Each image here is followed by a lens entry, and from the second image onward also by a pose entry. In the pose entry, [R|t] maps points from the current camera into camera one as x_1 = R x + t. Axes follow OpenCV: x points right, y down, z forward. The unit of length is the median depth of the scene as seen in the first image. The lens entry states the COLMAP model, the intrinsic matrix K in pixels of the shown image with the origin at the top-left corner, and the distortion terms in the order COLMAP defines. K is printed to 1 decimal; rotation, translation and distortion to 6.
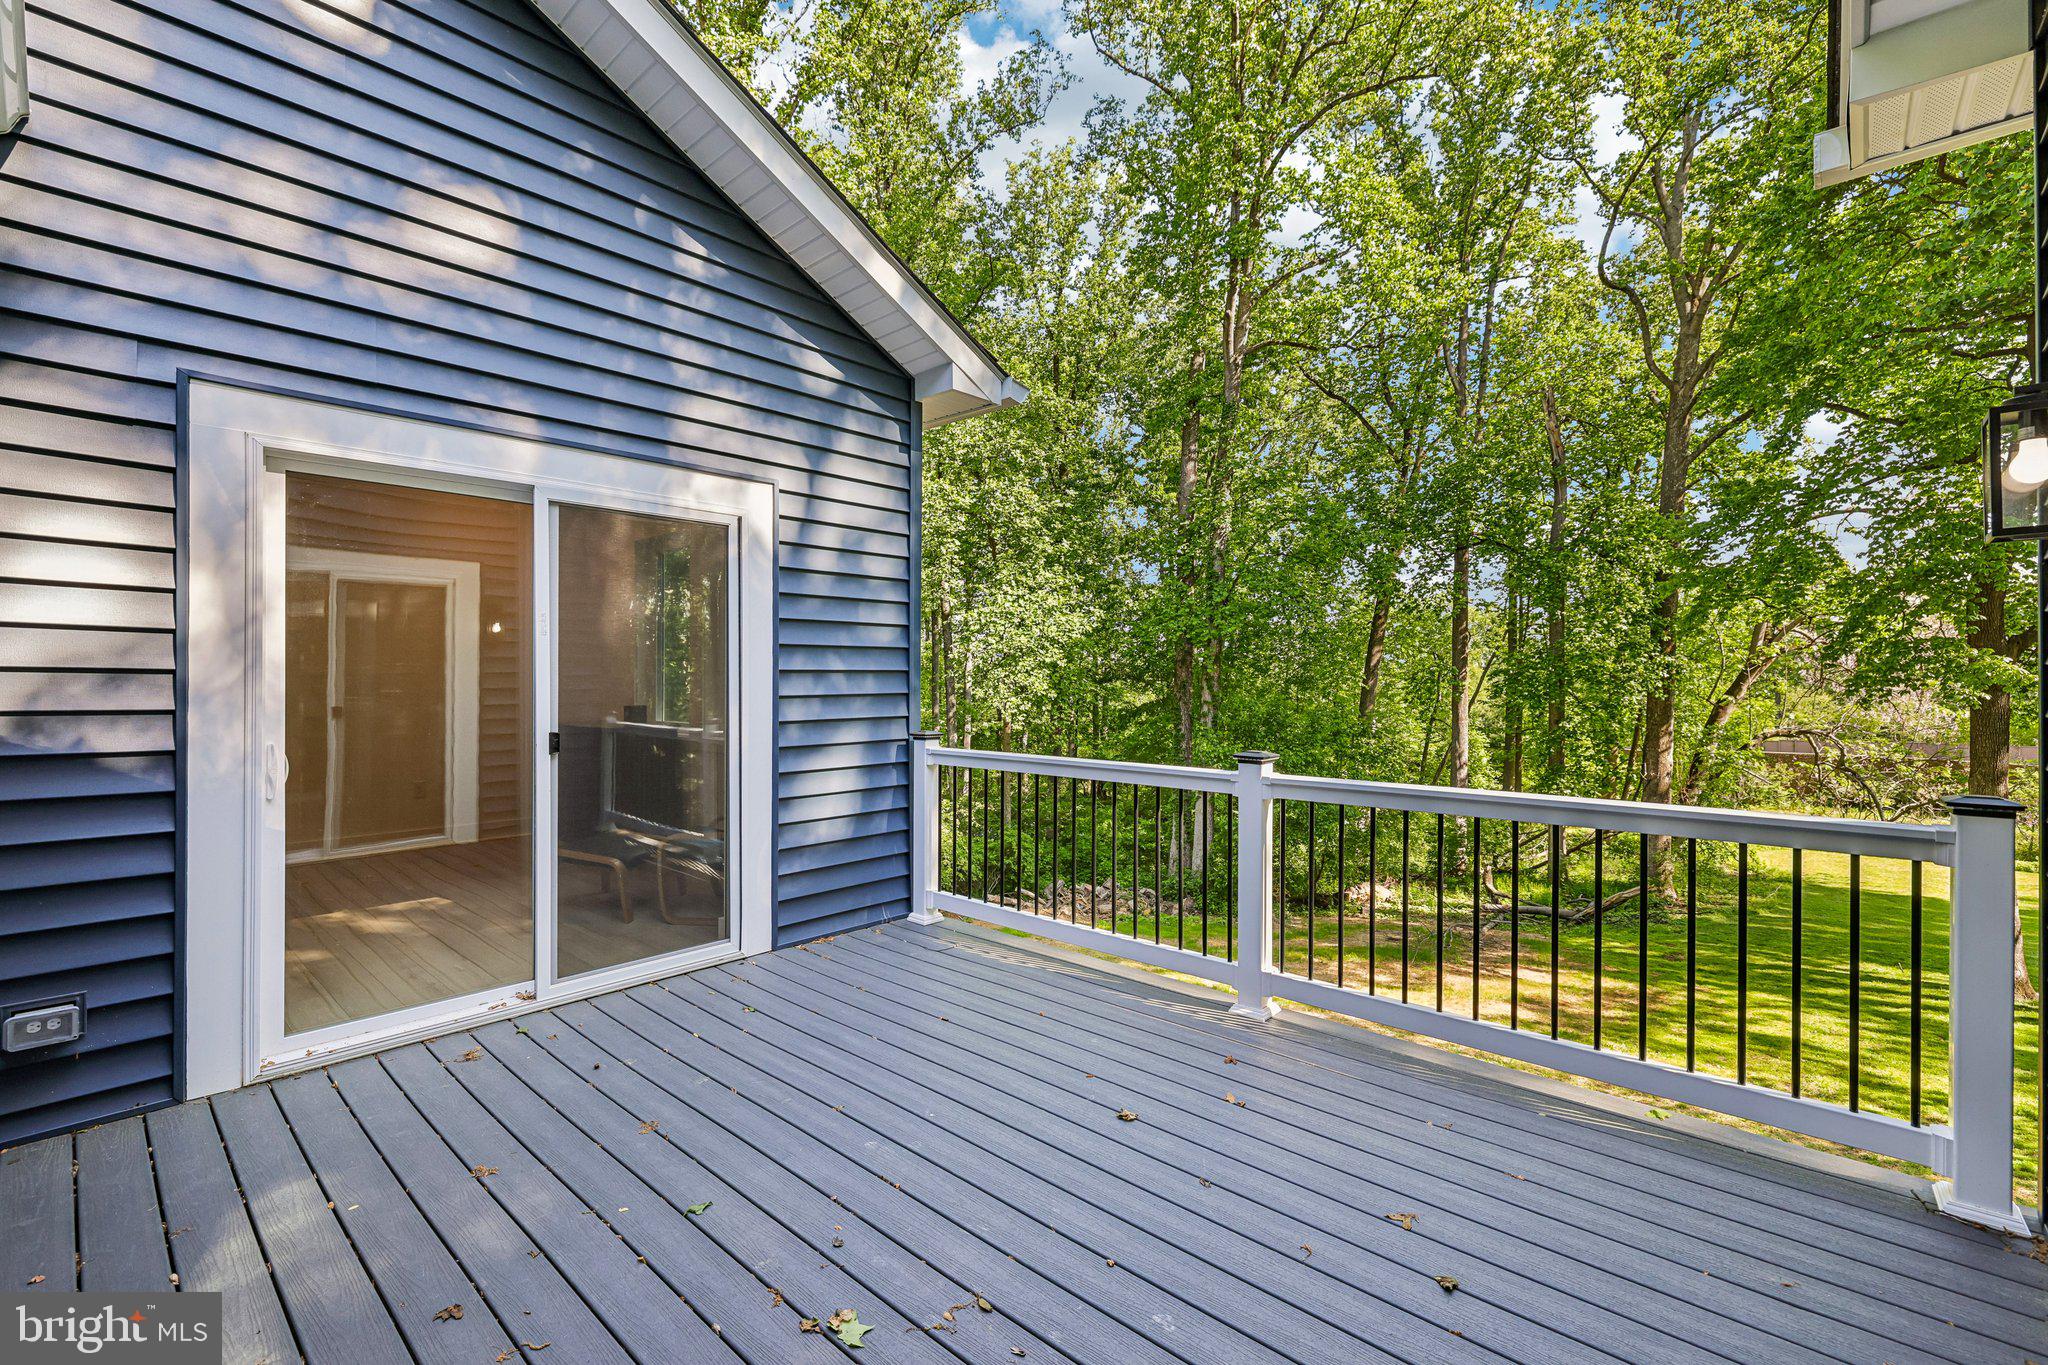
lens RADIAL K [[885.0, 0, 1019.0], [0, 885.0, 684.0], [0, 0, 1]] dist [-0.002195, -0.000410]
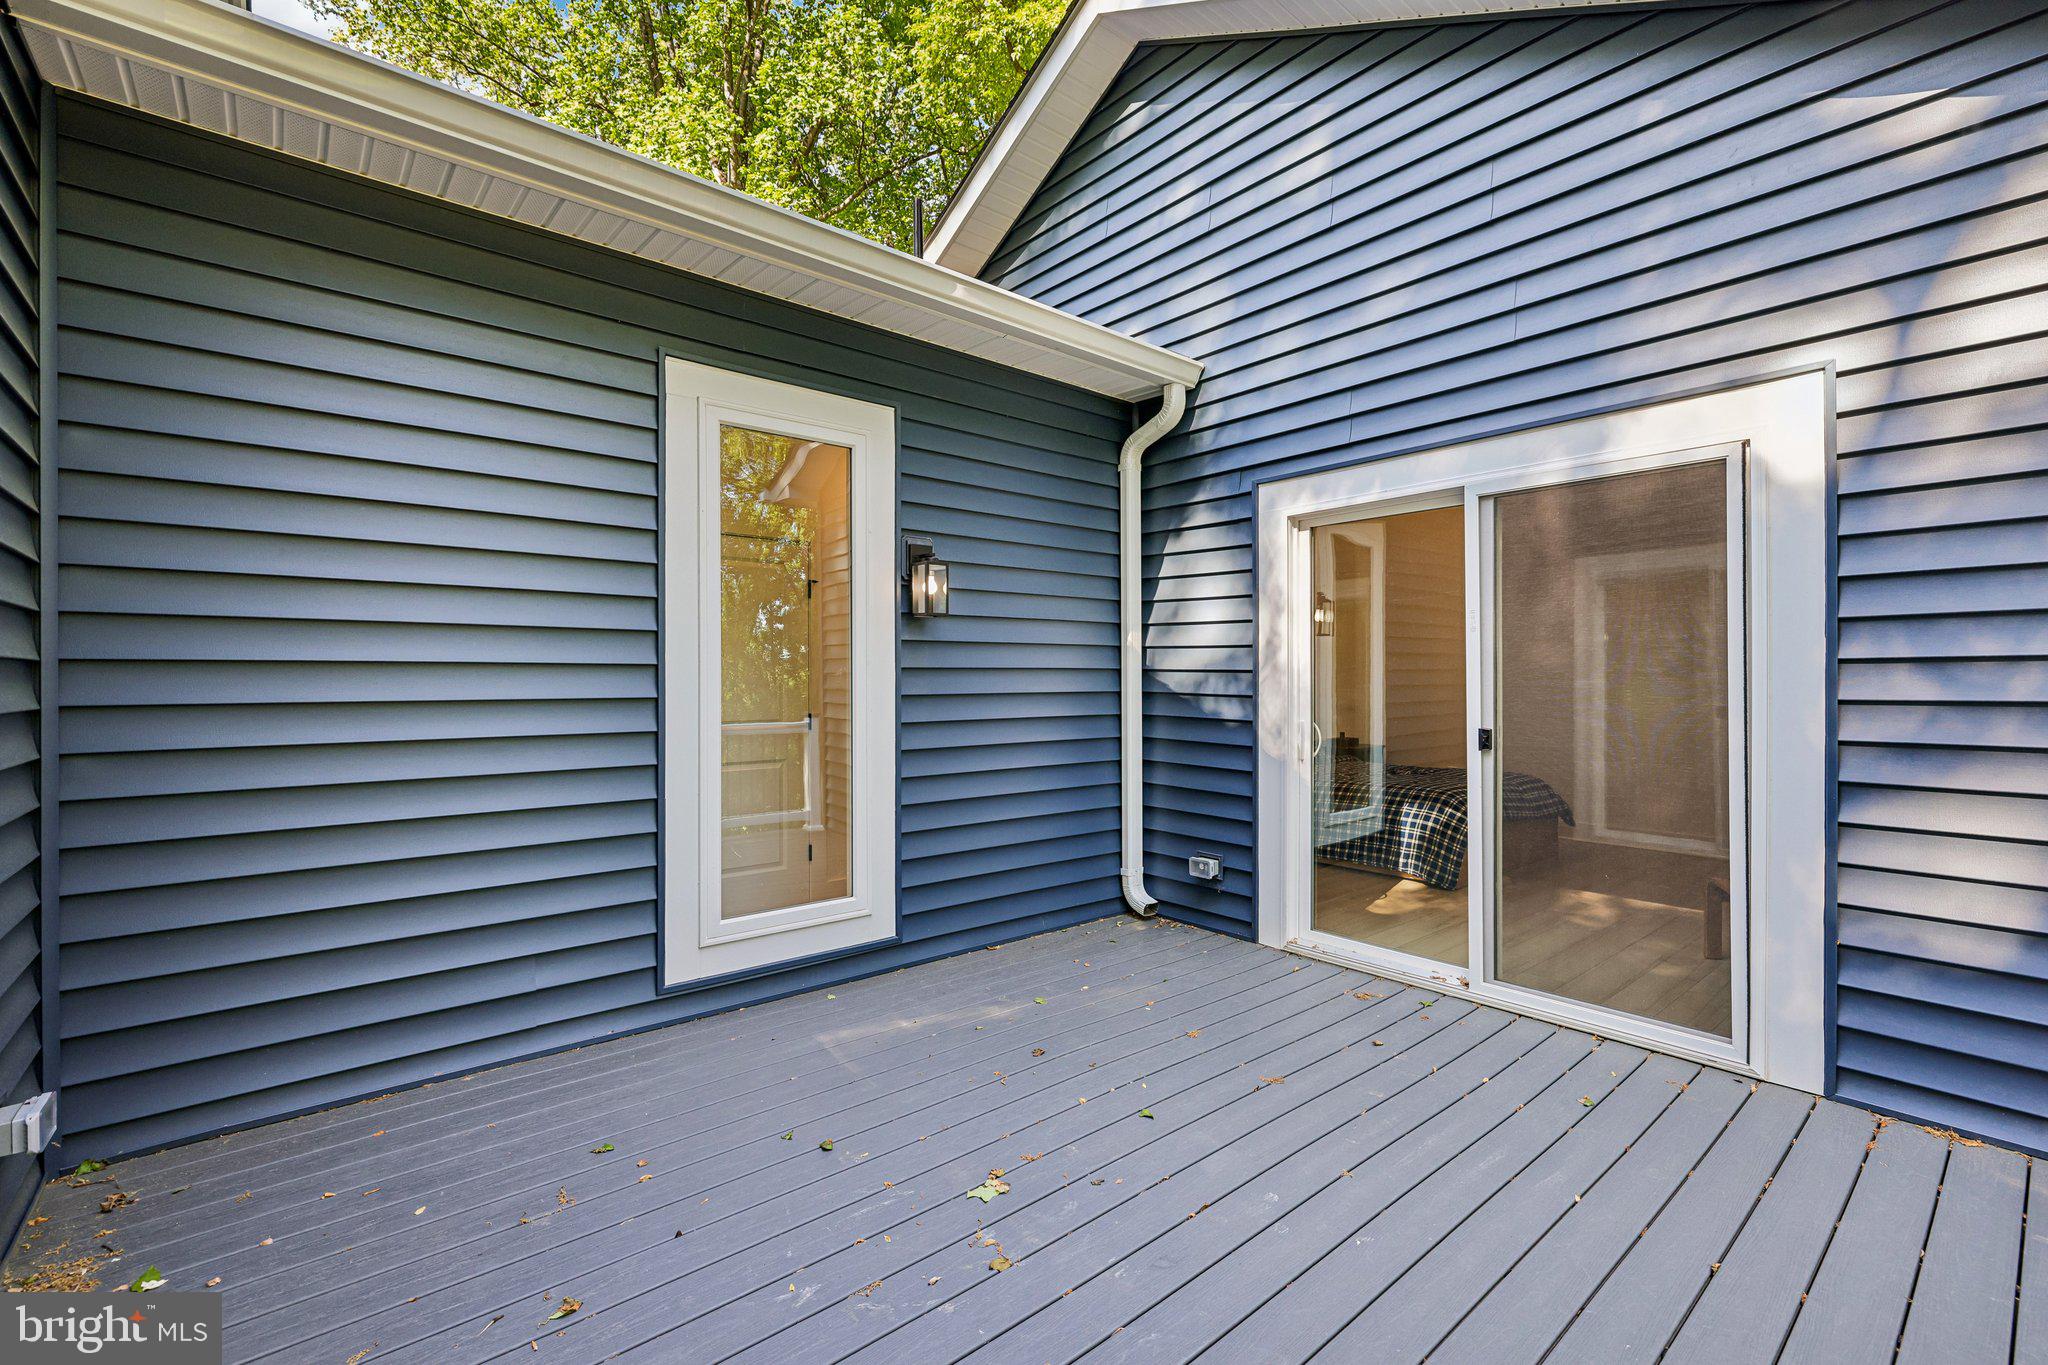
lens RADIAL K [[885.0, 0, 1018.4], [0, 885.0, 680.7], [0, 0, 1]] dist [-0.002195, -0.000410]
pose [[-0.144565, 0.004633, -0.989484, 0.531037], [-0.003175, 0.999982, 0.005146, -0.002261], [0.989490, 0.003886, -0.144548, 0.624135]]
